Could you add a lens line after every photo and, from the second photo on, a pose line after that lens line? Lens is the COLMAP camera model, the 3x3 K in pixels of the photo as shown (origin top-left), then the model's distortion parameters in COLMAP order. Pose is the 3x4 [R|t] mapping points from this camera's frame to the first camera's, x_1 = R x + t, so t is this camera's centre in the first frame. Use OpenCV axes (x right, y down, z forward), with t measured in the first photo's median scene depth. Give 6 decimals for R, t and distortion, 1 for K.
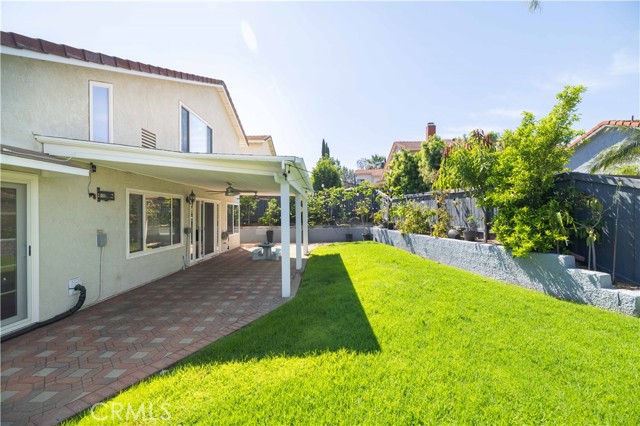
lens RADIAL K [[271.2, 0, 320.0], [0, 271.2, 213.0], [0, 0, 1]] dist [0.003218, 0.000249]
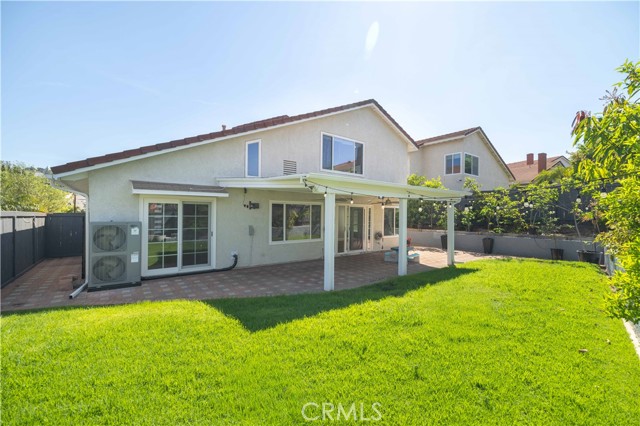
lens RADIAL K [[271.2, 0, 320.0], [0, 271.2, 213.0], [0, 0, 1]] dist [0.003218, 0.000249]
pose [[0.622861, 0.010190, -0.782266, 0.668477], [-0.010437, 0.999934, 0.004715, -0.025482], [0.782263, 0.005228, 0.622926, 0.217115]]
